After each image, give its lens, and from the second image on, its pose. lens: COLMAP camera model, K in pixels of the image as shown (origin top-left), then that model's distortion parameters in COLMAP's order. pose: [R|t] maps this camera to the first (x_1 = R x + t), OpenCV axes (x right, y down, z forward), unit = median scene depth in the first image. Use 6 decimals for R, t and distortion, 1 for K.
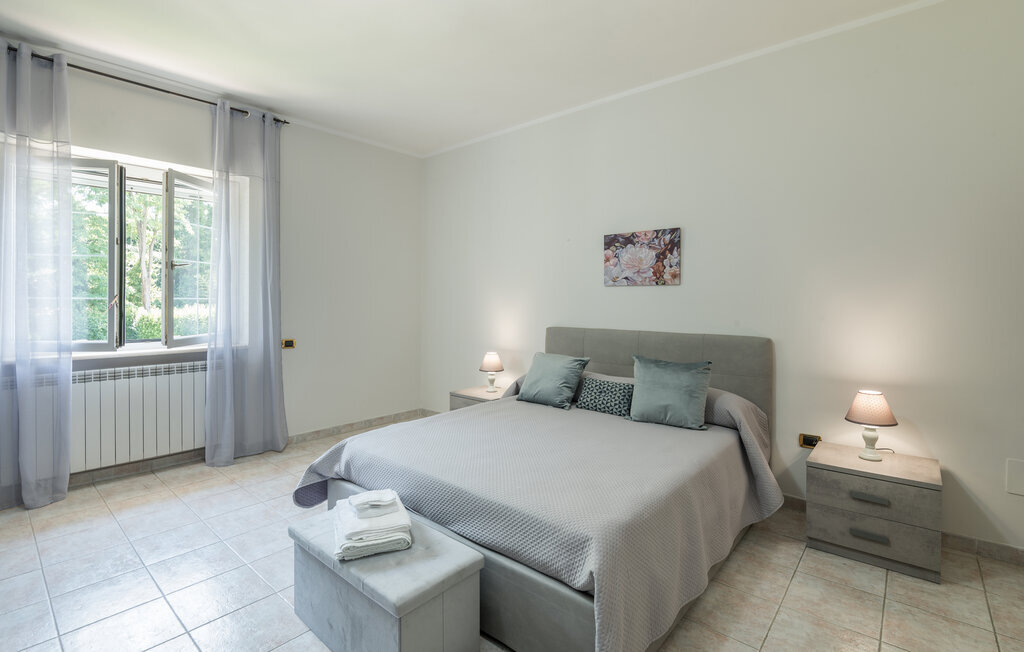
lens RADIAL K [[537.8, 0, 511.3], [0, 537.8, 300.4], [0, 0, 1]] dist [0.045797, -0.000106]
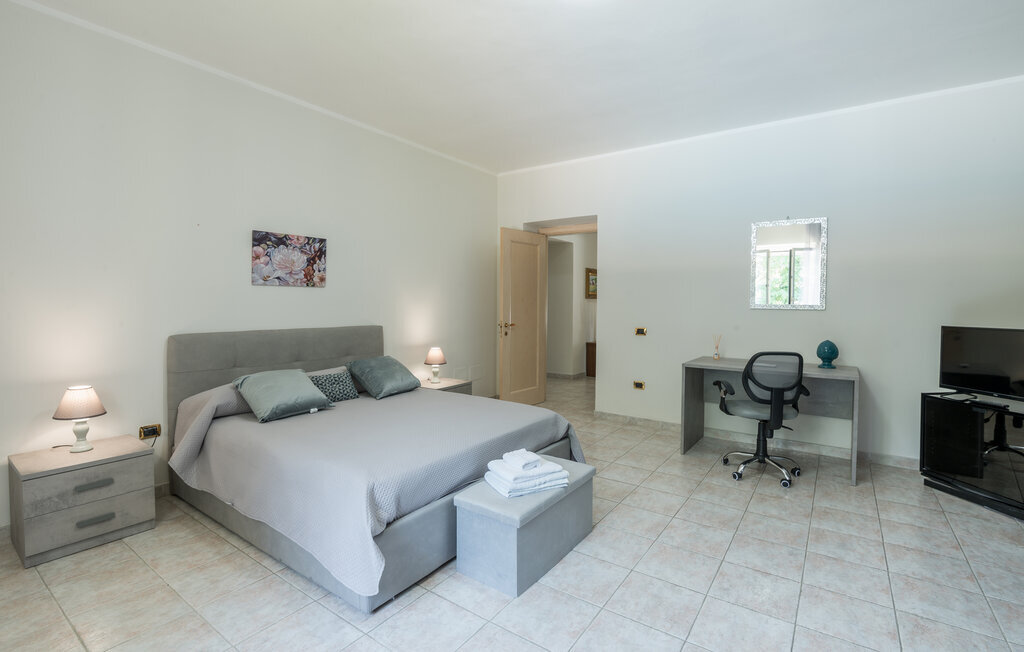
lens RADIAL K [[465.9, 0, 510.8], [0, 465.9, 304.1], [0, 0, 1]] dist [0.003608, -0.007298]
pose [[-0.142057, -0.008729, 0.989820, -0.727131], [-0.005511, 0.999953, 0.008028, -0.002044], [-0.989843, -0.004314, -0.142098, 0.707603]]
